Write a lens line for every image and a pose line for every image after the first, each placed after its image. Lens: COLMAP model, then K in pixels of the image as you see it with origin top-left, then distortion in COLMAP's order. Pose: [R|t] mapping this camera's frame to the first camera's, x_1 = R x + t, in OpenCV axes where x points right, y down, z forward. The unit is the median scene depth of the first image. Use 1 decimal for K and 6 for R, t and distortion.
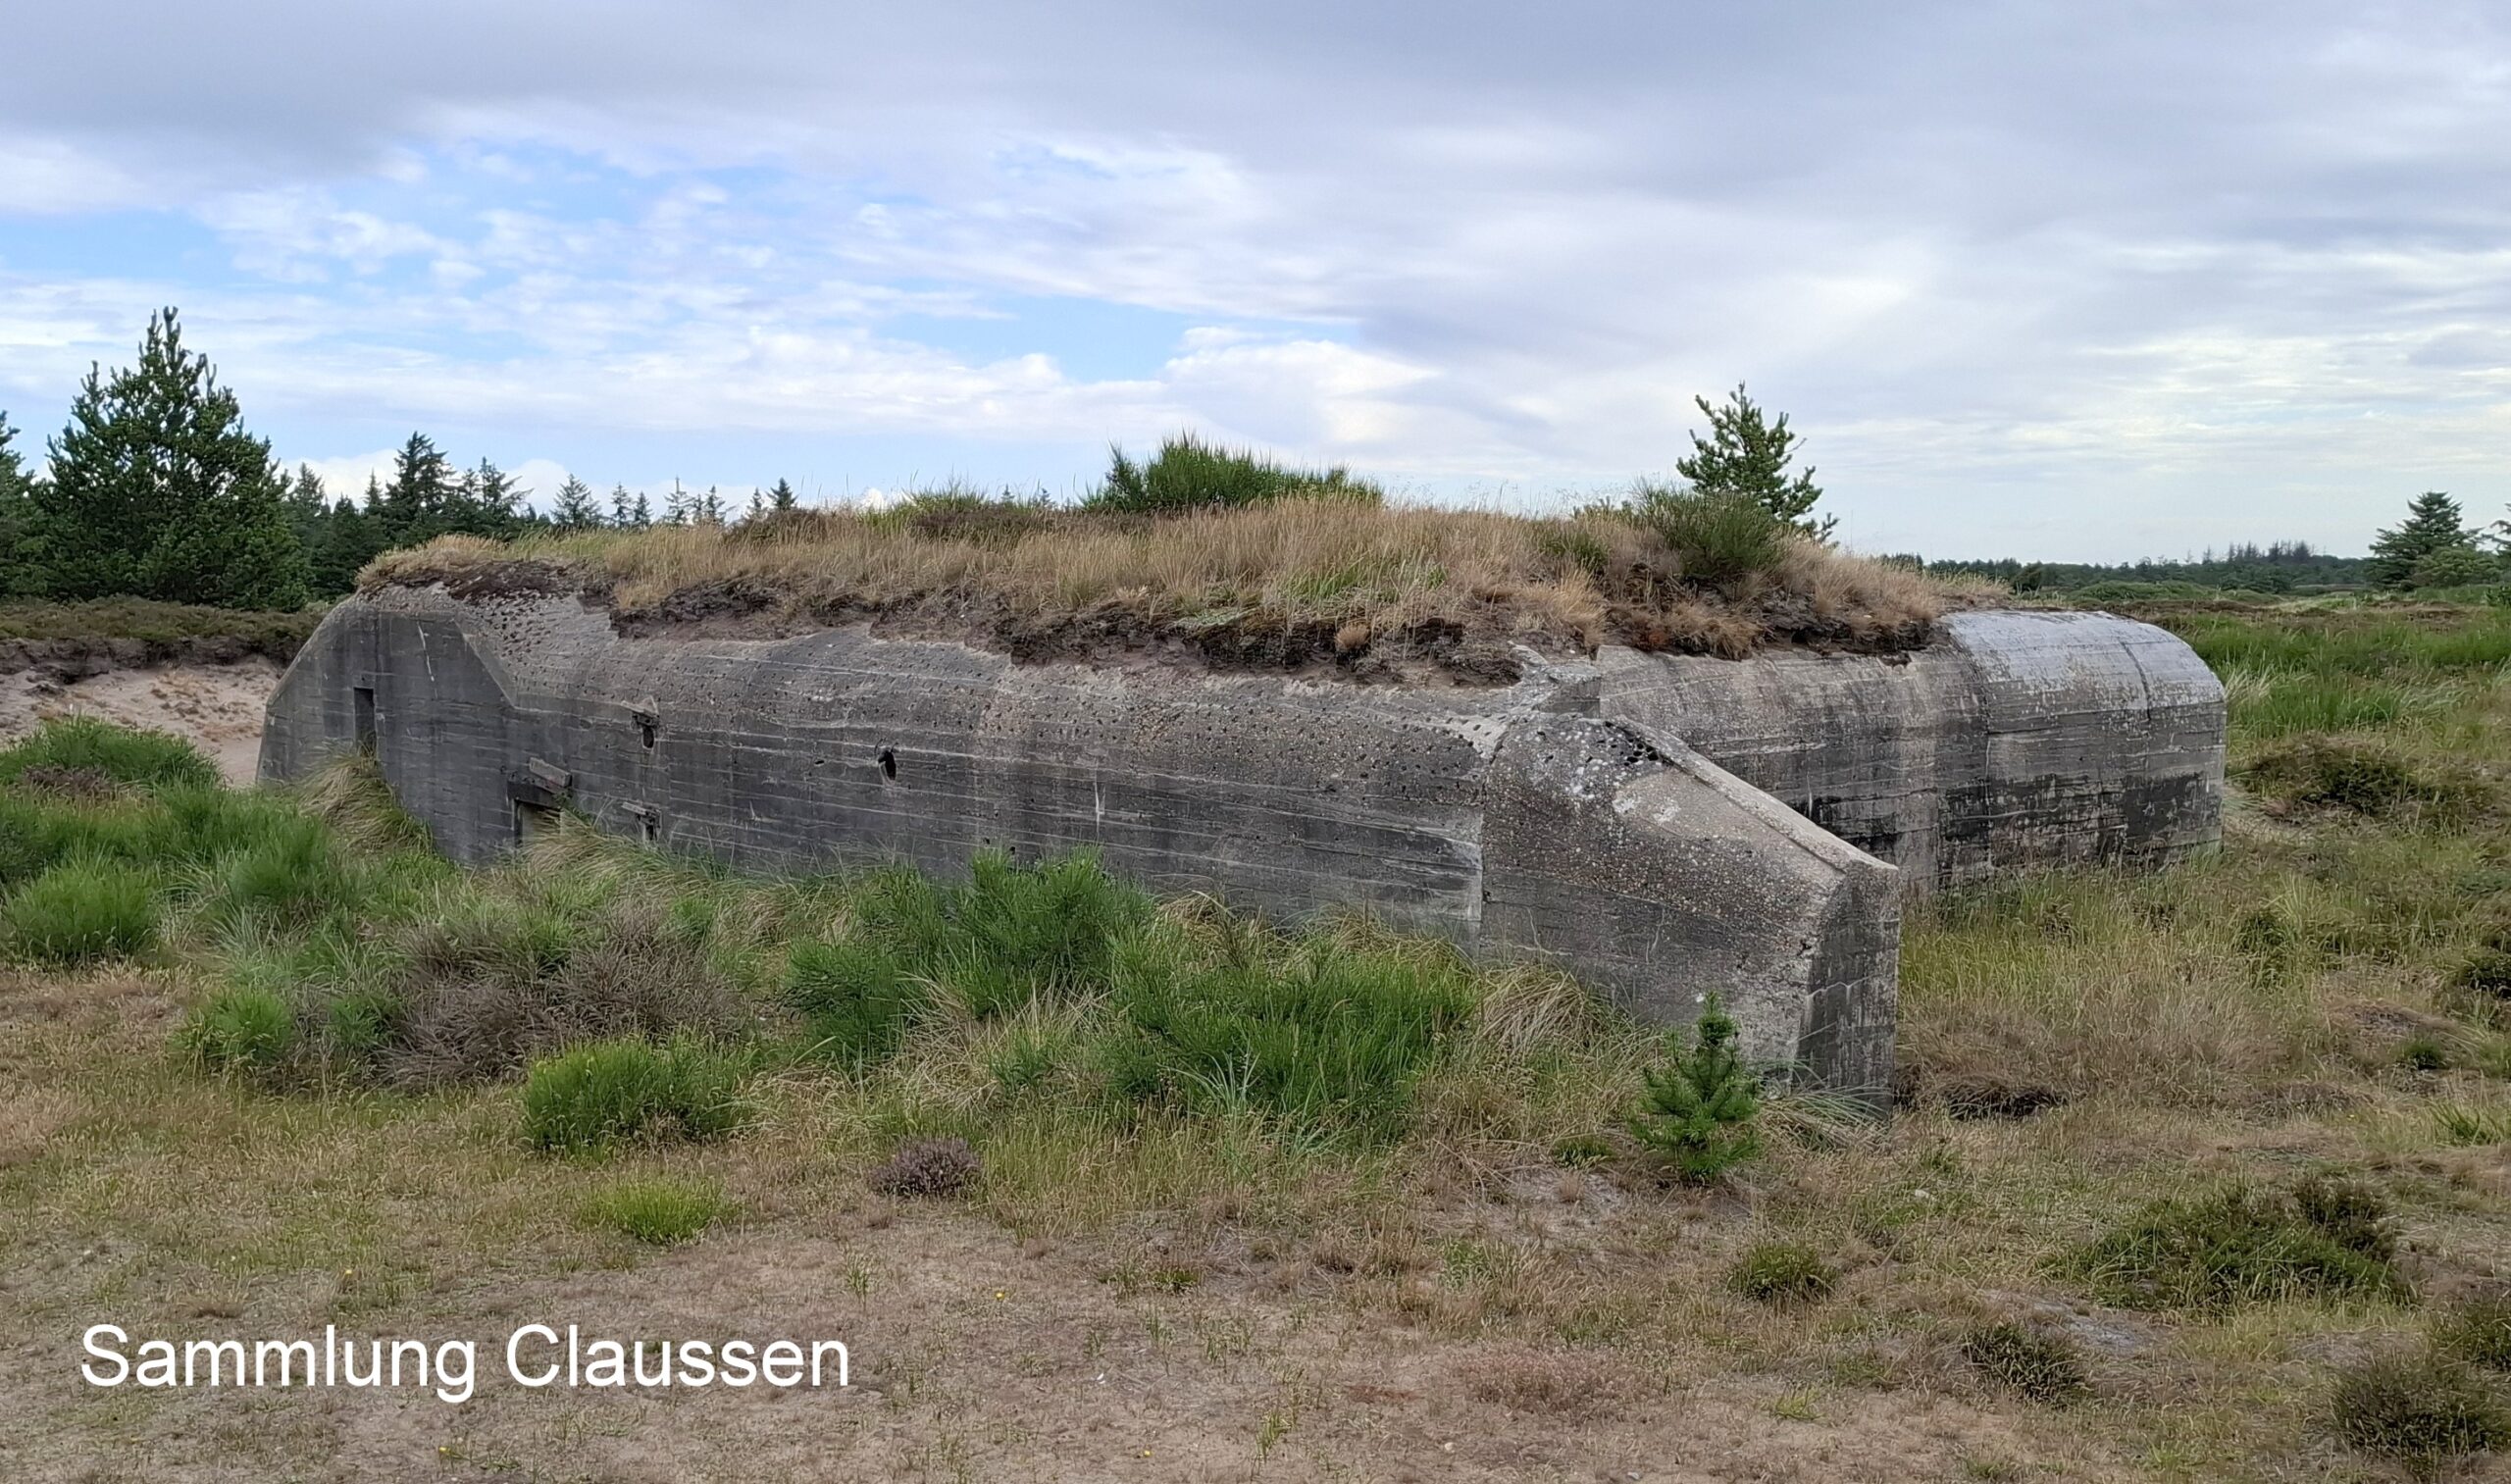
lens RADIAL K [[1645.2, 0, 1255.6], [0, 1645.2, 742.2], [0, 0, 1]] dist [-0.000155, -0.000028]
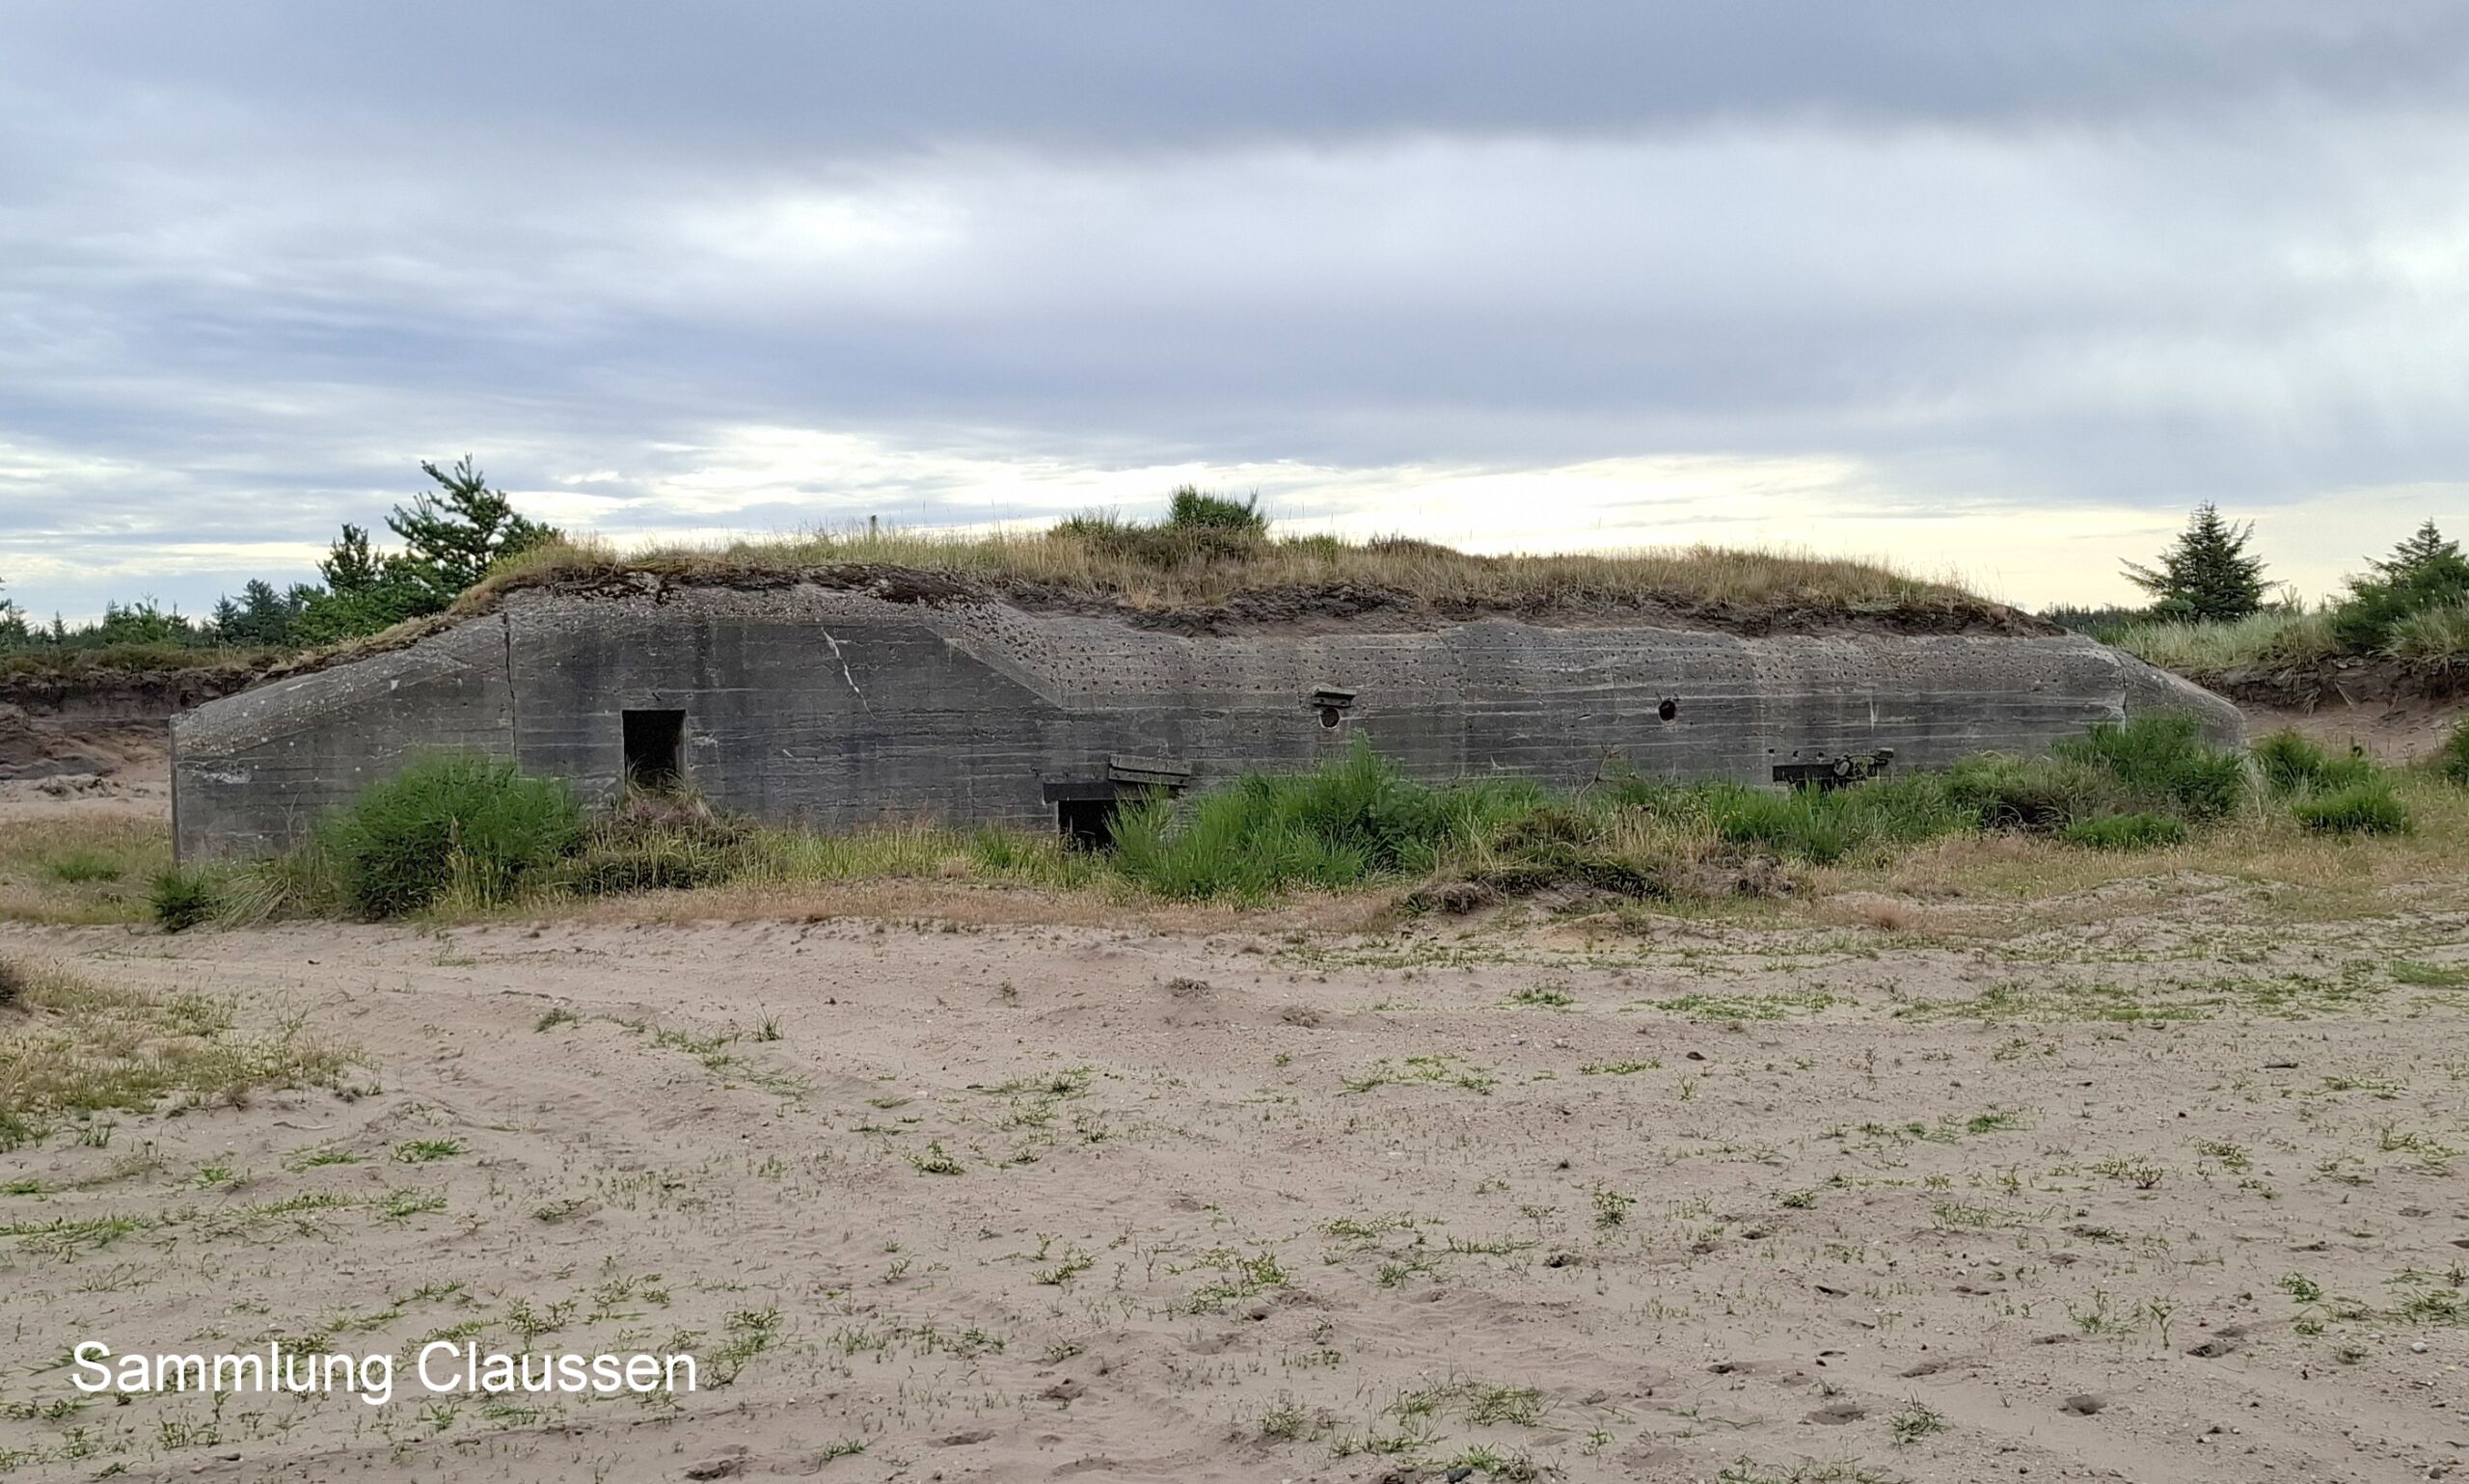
lens RADIAL K [[1636.9, 0, 1234.6], [0, 1636.9, 742.0], [0, 0, 1]] dist [0.000070, -0.000051]
pose [[0.638682, -0.047721, 0.767989, -1.659031], [0.082256, 0.996590, -0.006481, 0.020545], [-0.765061, 0.067311, 0.640430, 0.403544]]
